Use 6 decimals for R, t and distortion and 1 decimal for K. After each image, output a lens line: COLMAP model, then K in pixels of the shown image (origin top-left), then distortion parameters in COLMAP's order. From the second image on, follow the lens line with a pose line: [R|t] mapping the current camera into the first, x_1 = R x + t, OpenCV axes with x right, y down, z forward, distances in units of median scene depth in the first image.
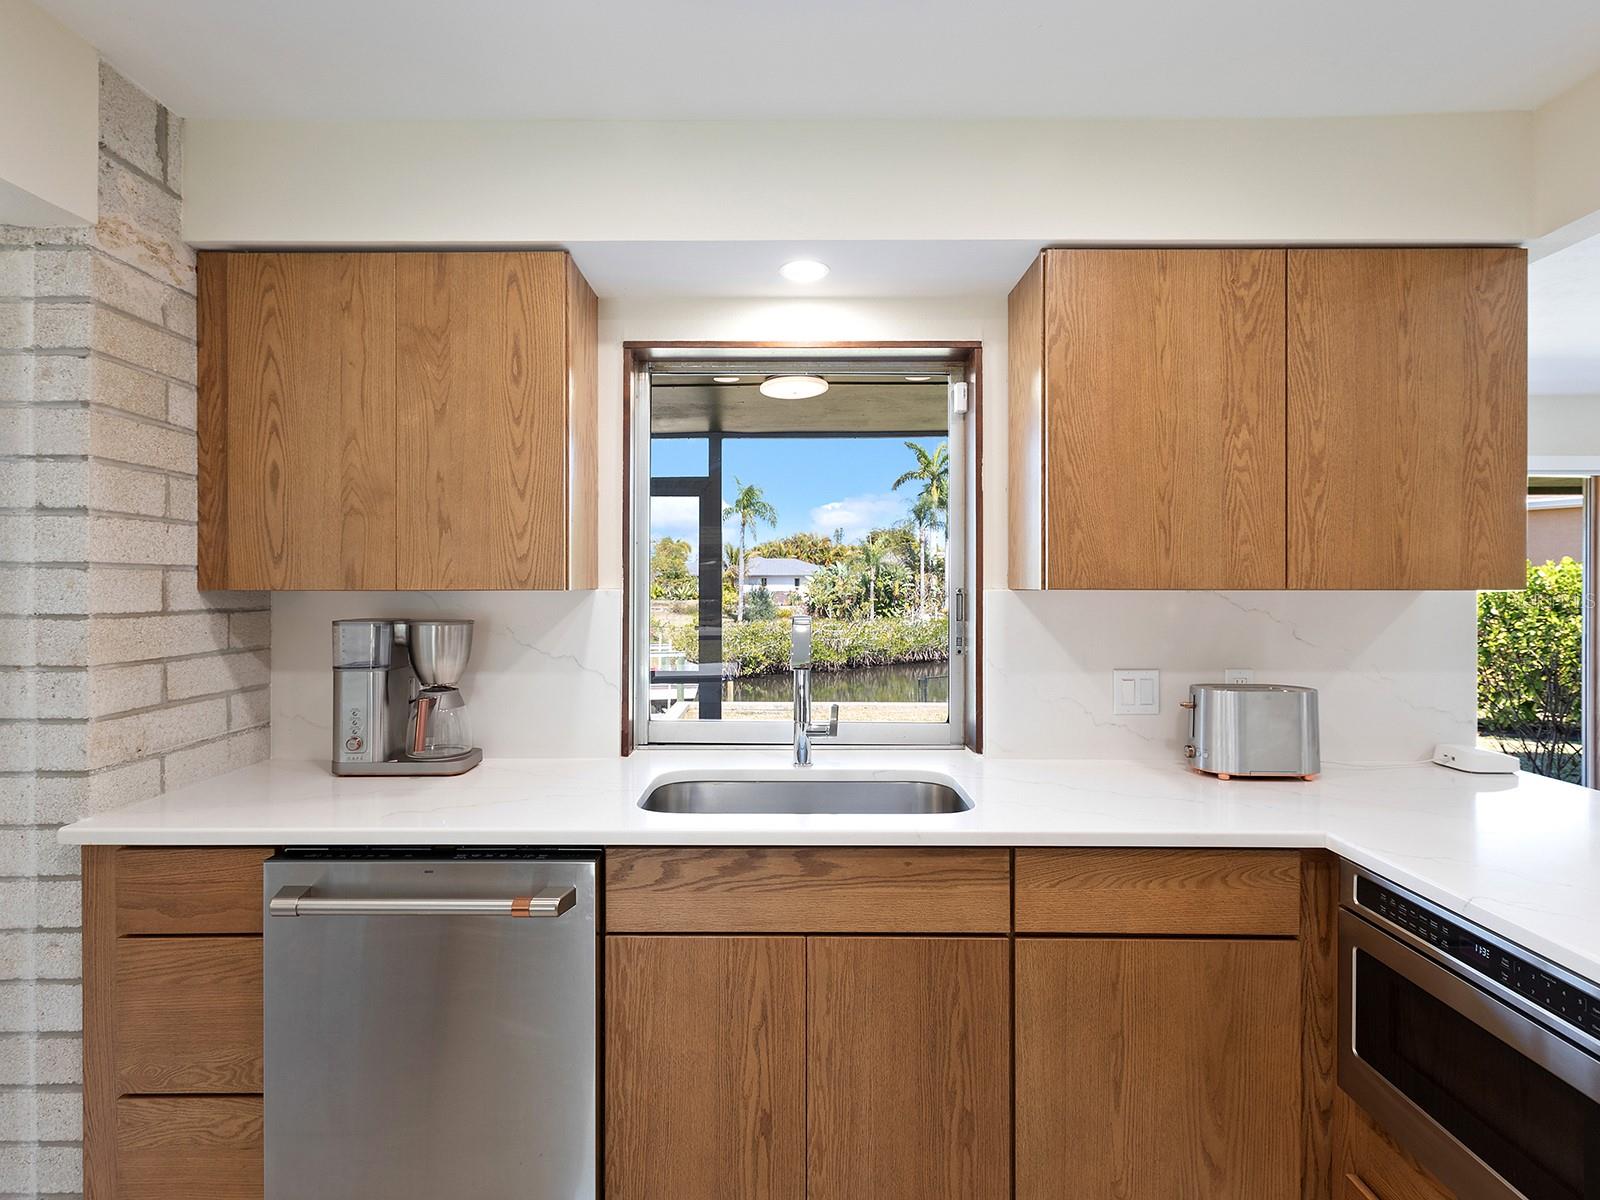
lens RADIAL K [[807.5, 0, 803.2], [0, 807.5, 585.6], [0, 0, 1]] dist [-0.002734, 0.001691]
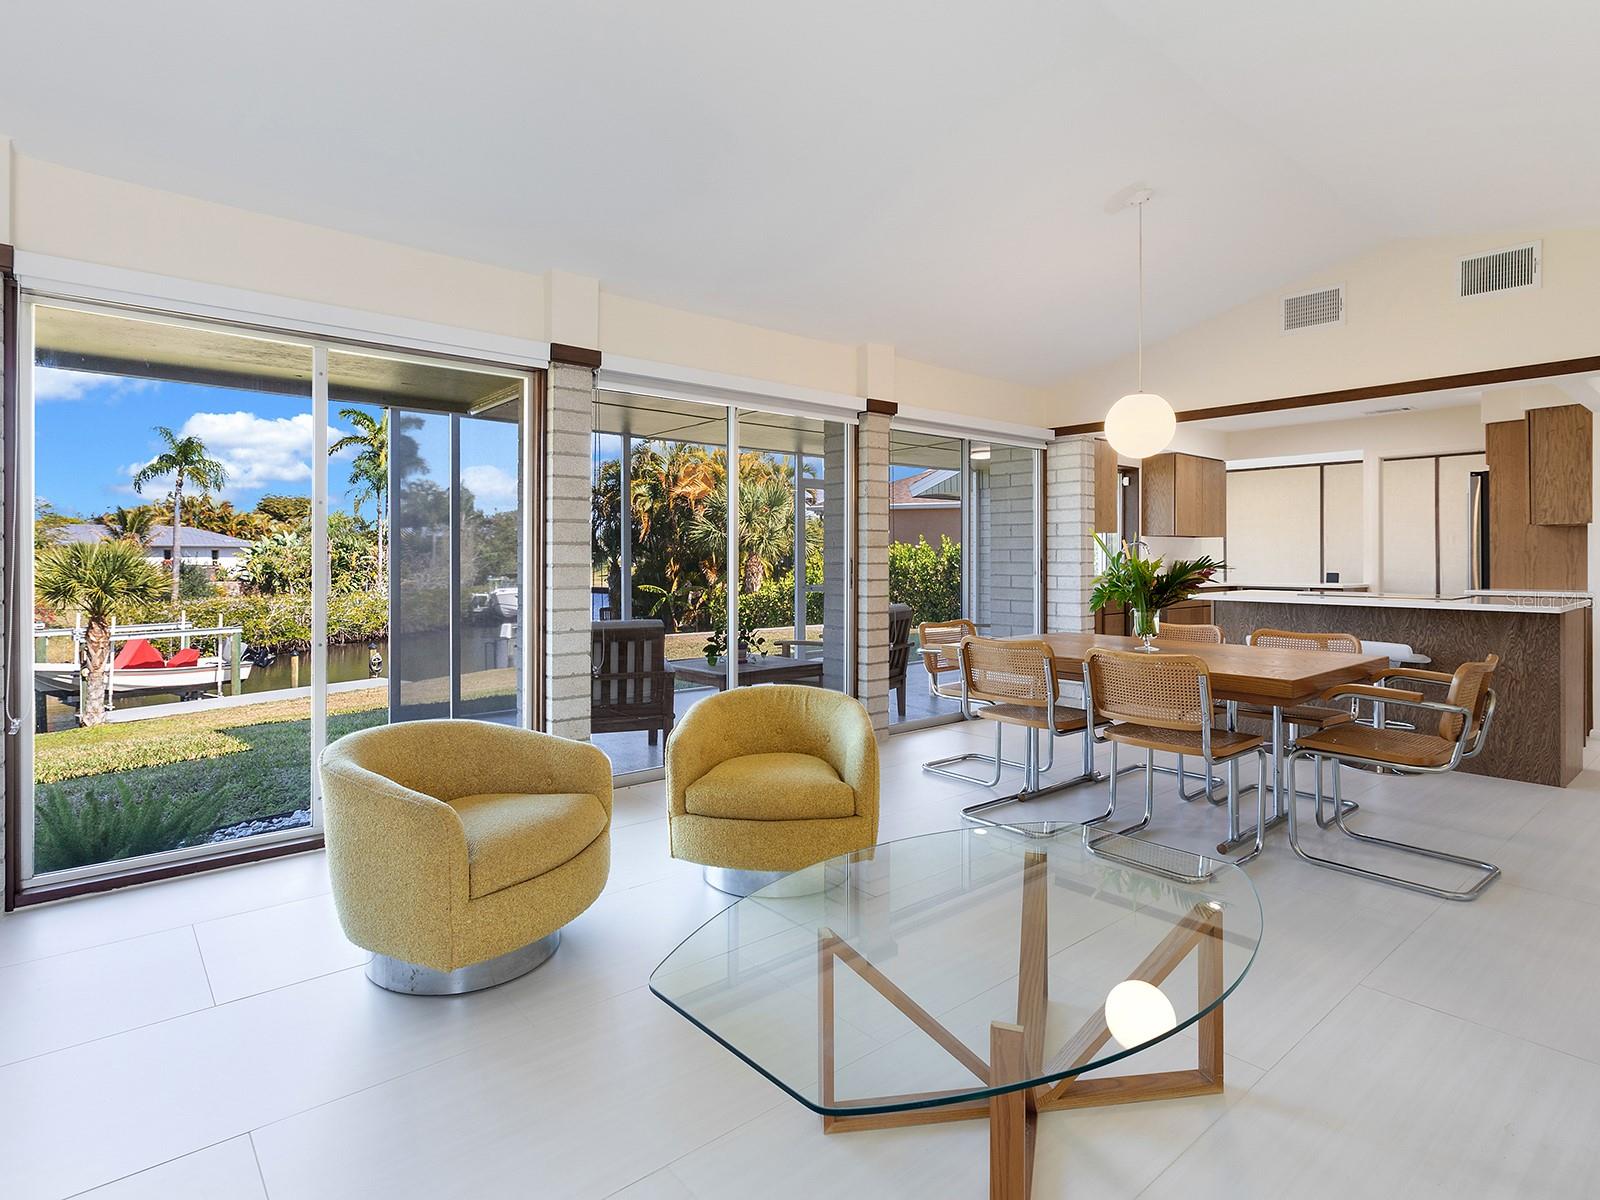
lens RADIAL K [[807.5, 0, 757.3], [0, 807.5, 556.6], [0, 0, 1]] dist [-0.002734, 0.001691]
pose [[0.795148, 0.004290, 0.606401, -3.947243], [-0.000863, 0.999982, -0.005942, 0.142414], [-0.606415, 0.004201, 0.795137, -1.002467]]
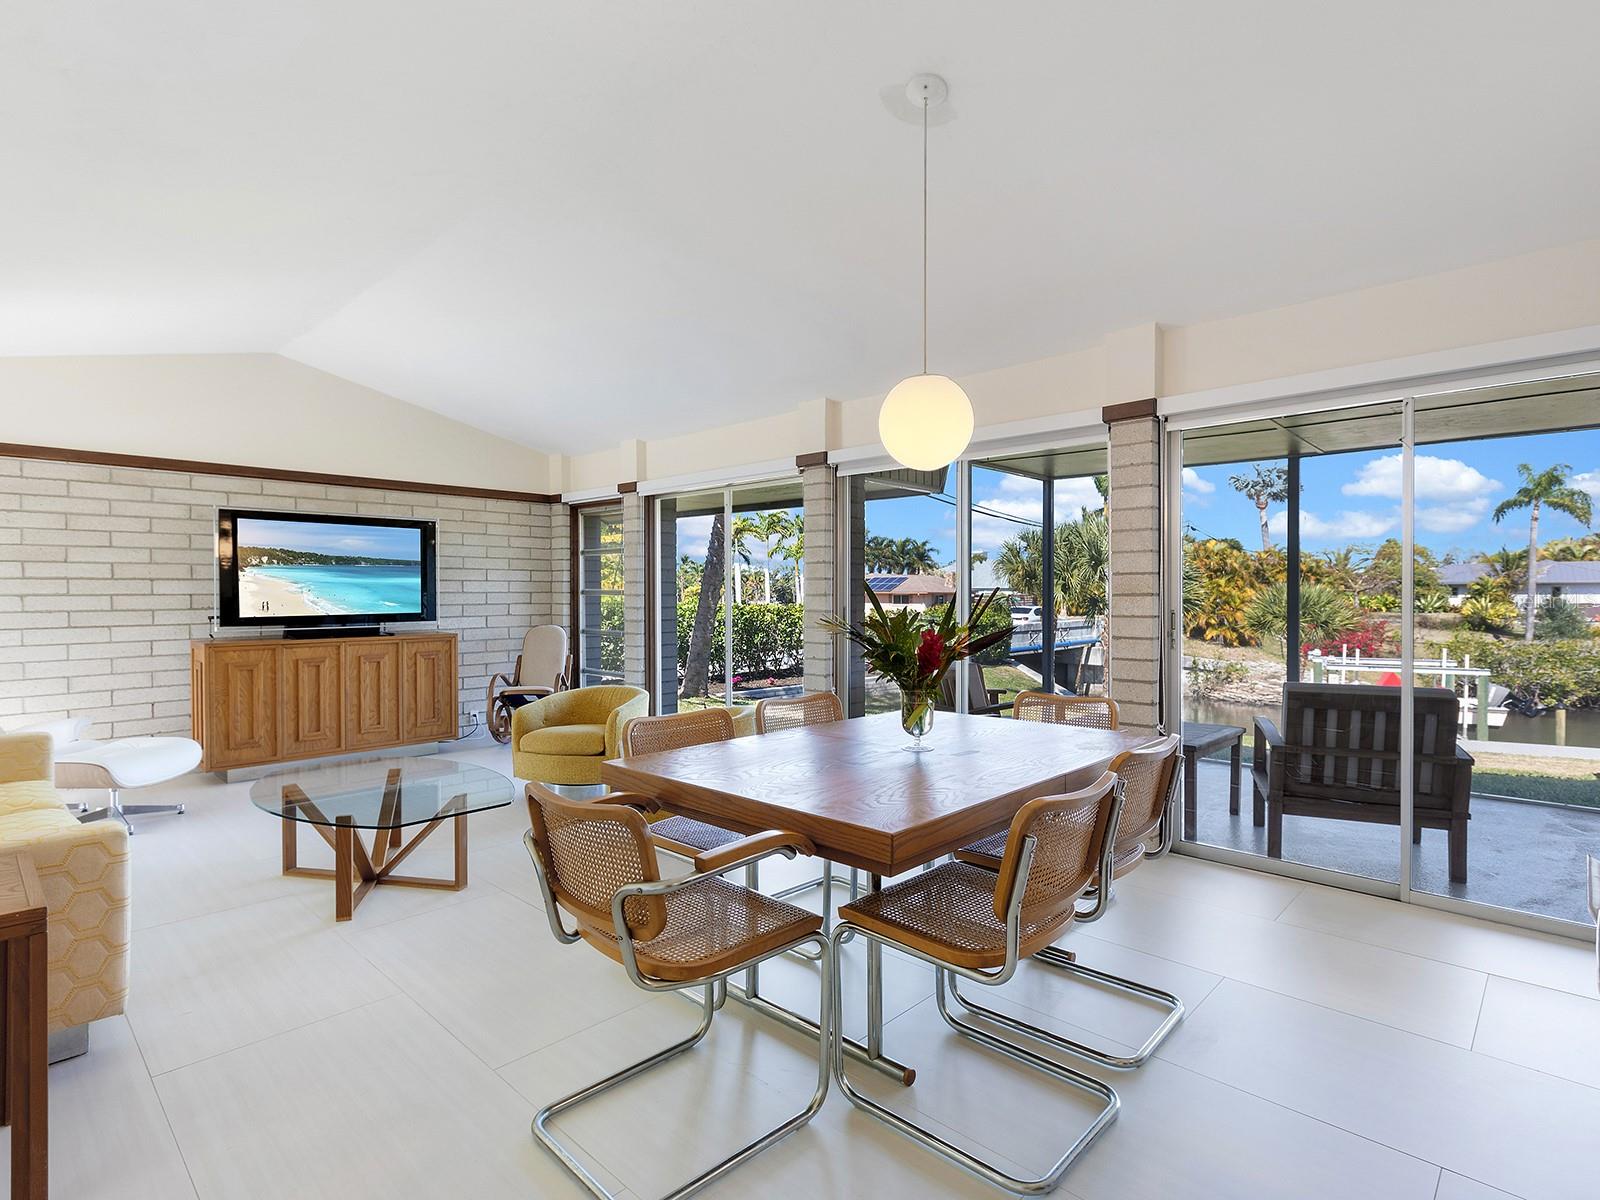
lens RADIAL K [[807.5, 0, 831.8], [0, 807.5, 598.6], [0, 0, 1]] dist [-0.002734, 0.001691]
pose [[0.721786, 0.006808, -0.692083, -1.089652], [-0.003982, 0.999976, 0.005685, 0.095553], [0.692105, -0.001347, 0.721796, -1.138494]]
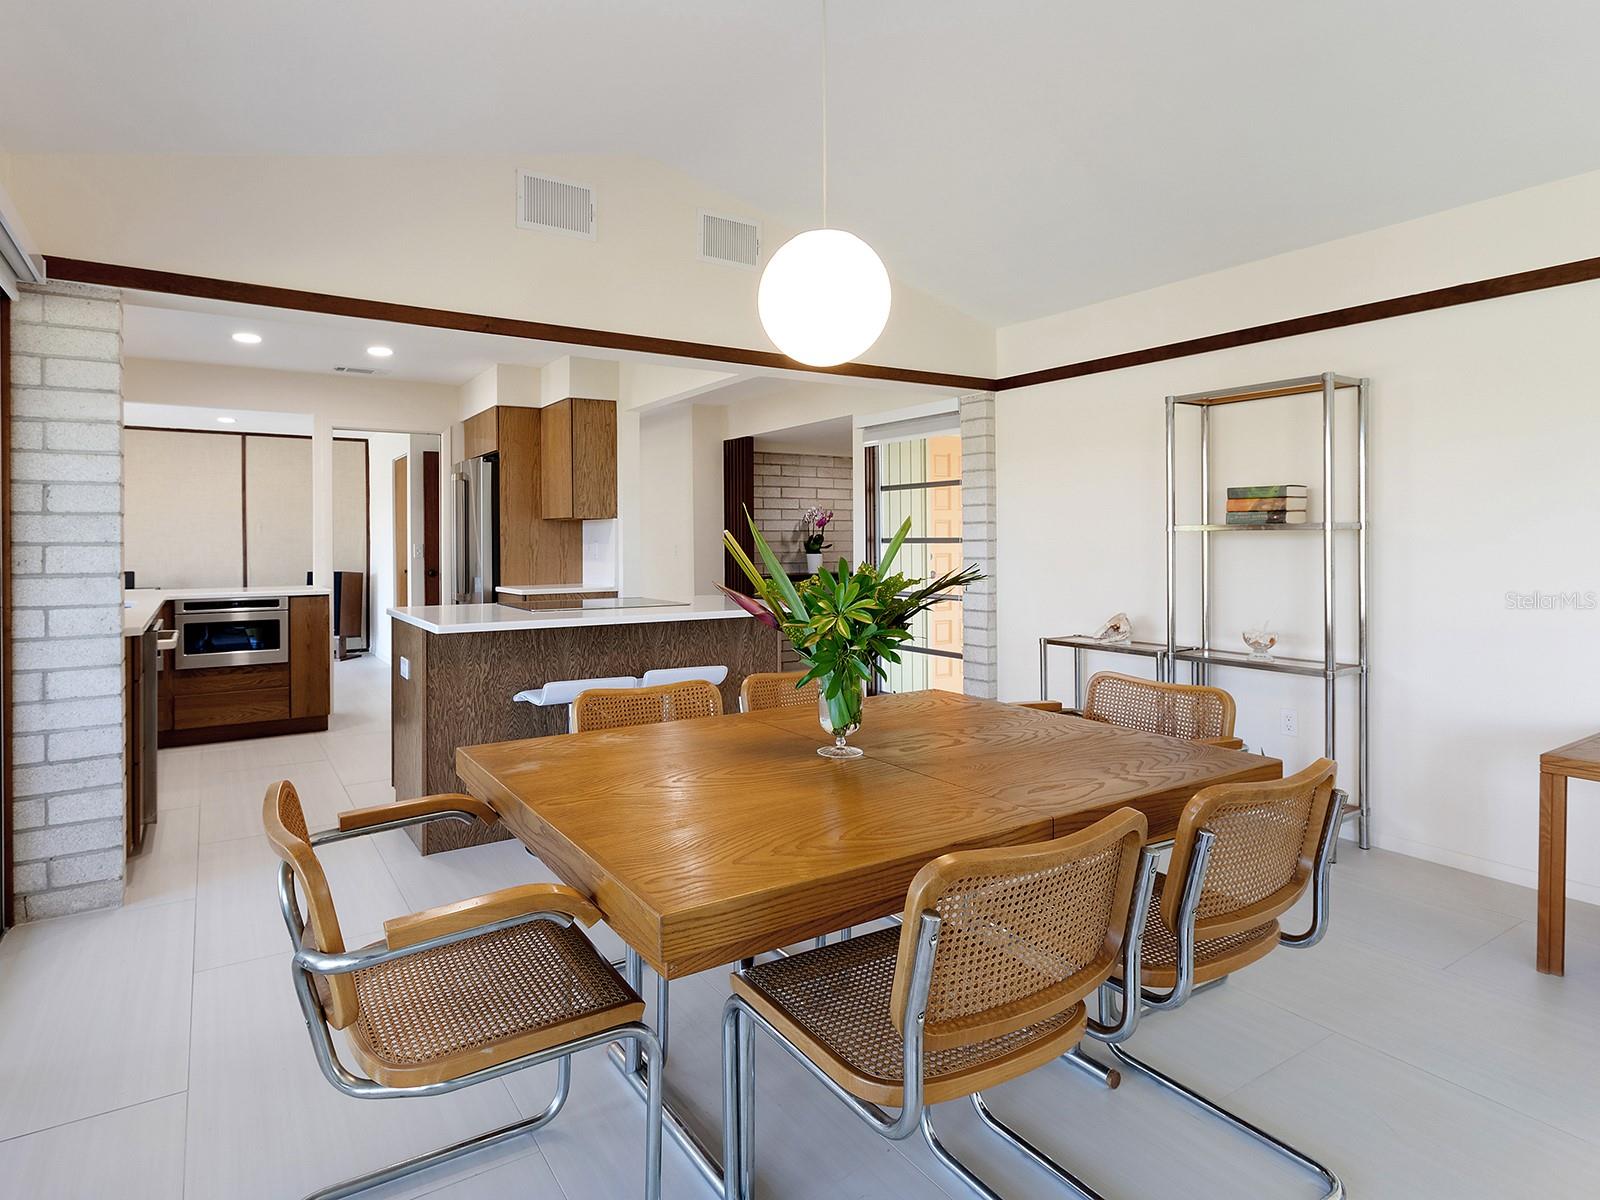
lens RADIAL K [[861.8, 0, 772.8], [0, 861.8, 539.2], [0, 0, 1]] dist [-0.003360, -0.000435]
pose [[-0.519452, 0.010045, 0.854441, -2.855289], [0.009126, 0.999939, -0.006207, 0.103371], [-0.854451, 0.004573, -0.519512, 0.592783]]
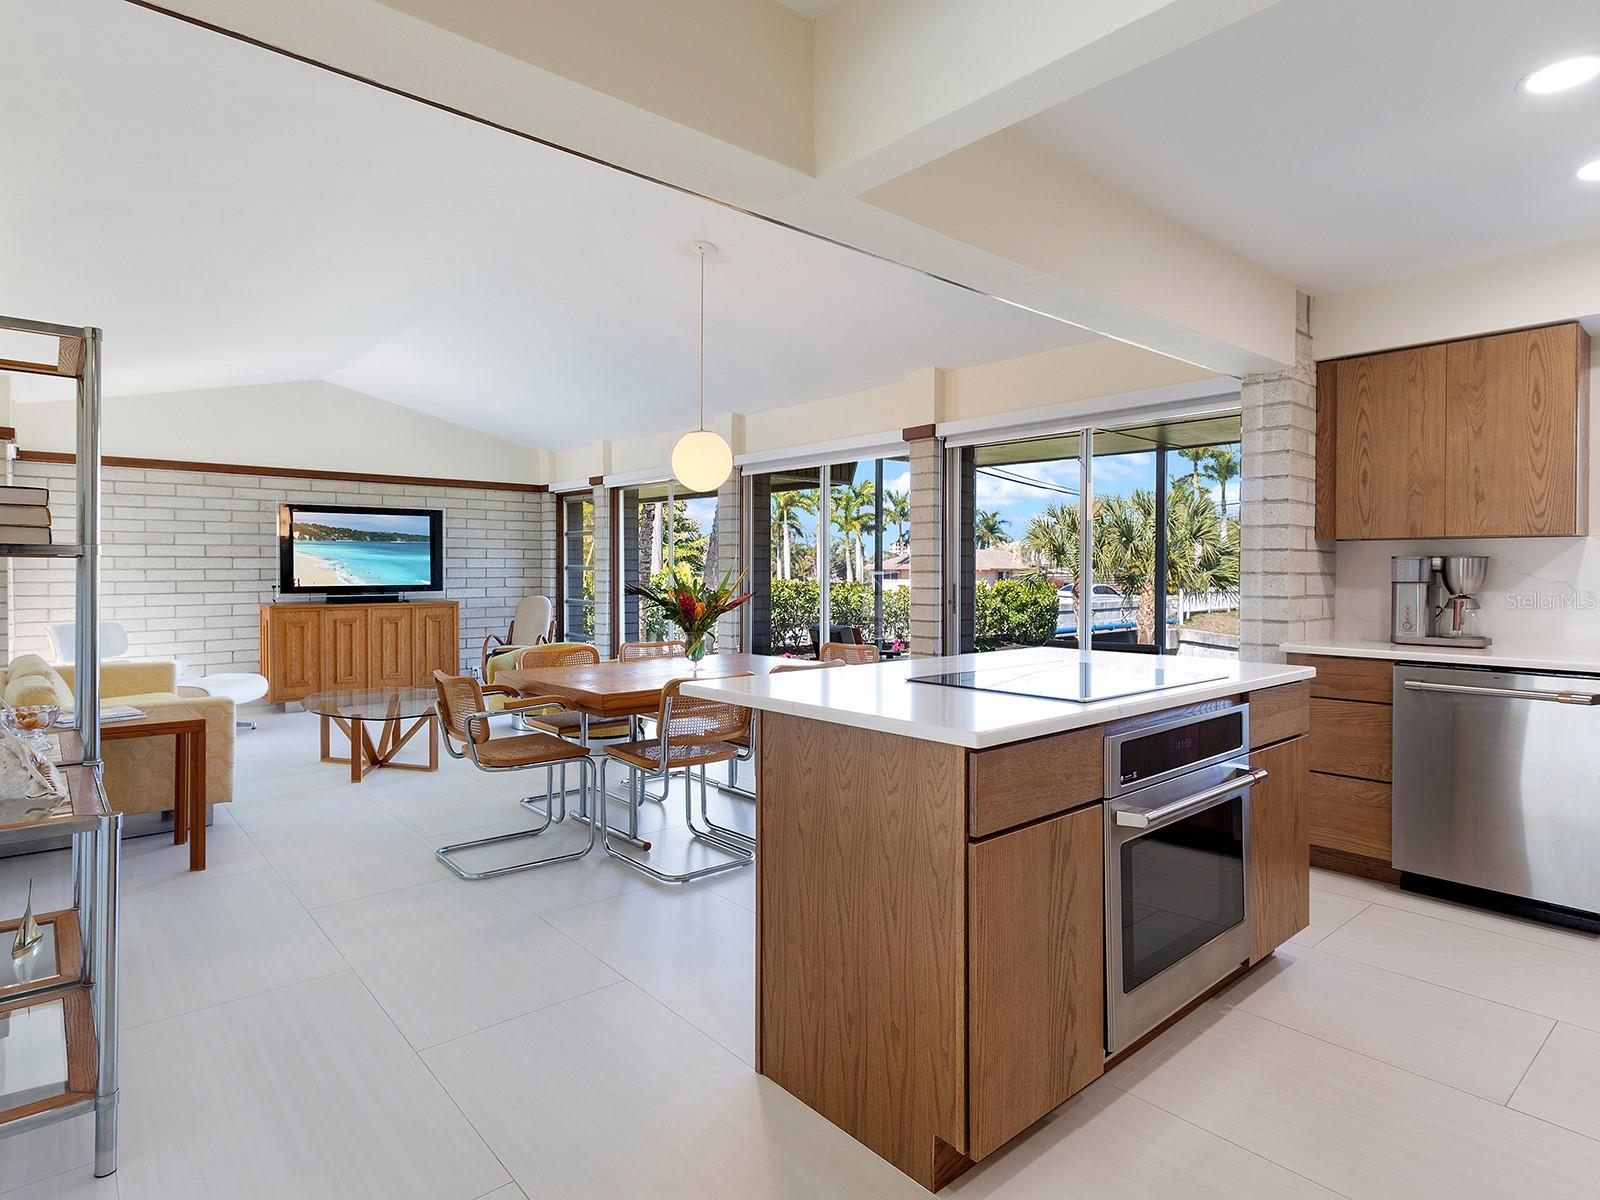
lens RADIAL K [[876.5, 0, 791.1], [0, 876.5, 574.4], [0, 0, 1]] dist [0.006111, 0.002998]
pose [[0.634103, 0.009316, -0.773193, 0.076607], [-0.007431, 0.999955, 0.005954, 0.088528], [0.773213, 0.001970, 0.634143, -1.338121]]
